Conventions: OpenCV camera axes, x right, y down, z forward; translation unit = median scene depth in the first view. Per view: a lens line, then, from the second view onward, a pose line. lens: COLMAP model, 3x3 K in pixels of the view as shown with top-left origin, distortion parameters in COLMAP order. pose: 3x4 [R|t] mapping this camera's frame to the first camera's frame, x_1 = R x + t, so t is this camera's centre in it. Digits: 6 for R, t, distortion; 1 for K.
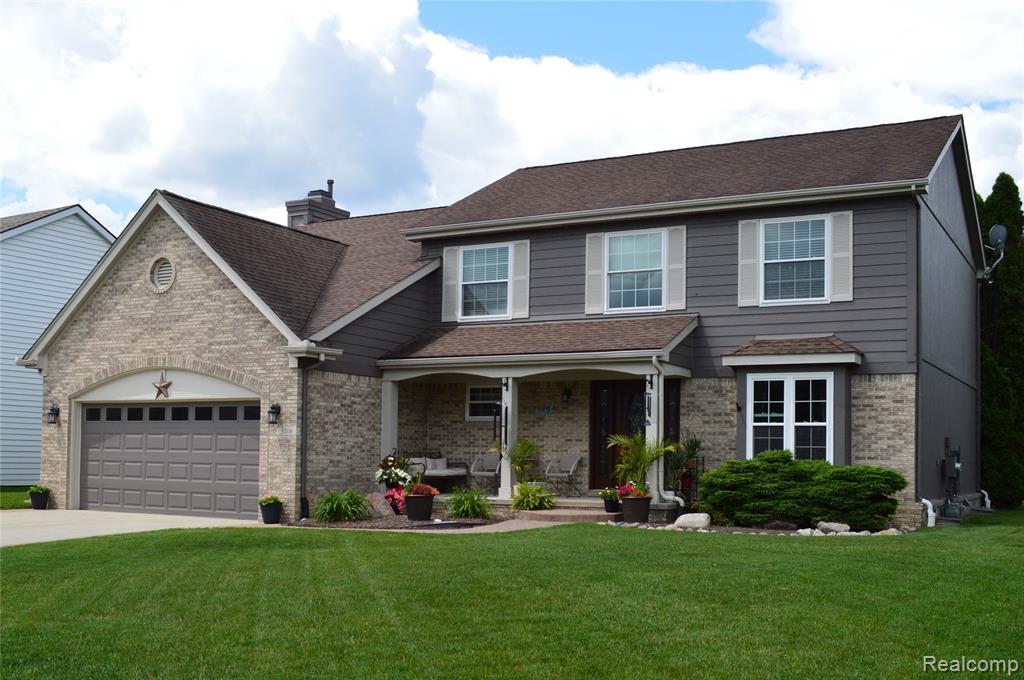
lens RADIAL K [[1119.9, 0, 498.8], [0, 1119.9, 393.6], [0, 0, 1]] dist [-0.029379, 0.000000]
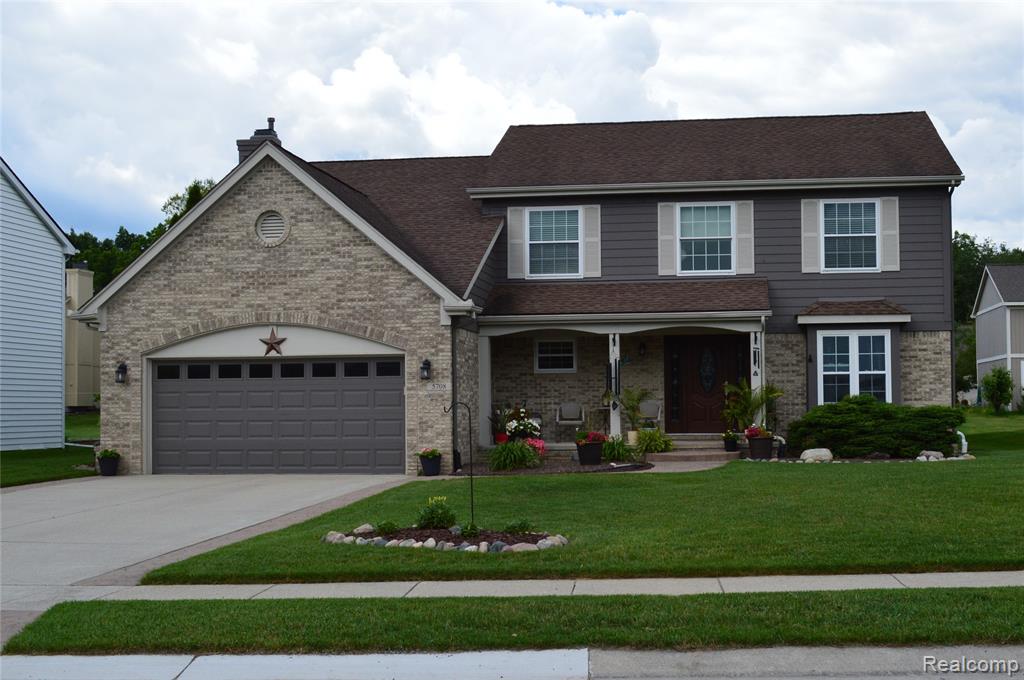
lens RADIAL K [[1263.8, 0, 588.6], [0, 1263.8, 339.0], [0, 0, 1]] dist [-0.023620, 0.000000]
pose [[0.920027, -0.003481, 0.391839, -0.494050], [0.002014, 0.999989, 0.004155, -0.013997], [-0.391849, -0.003033, 0.920025, -0.125180]]
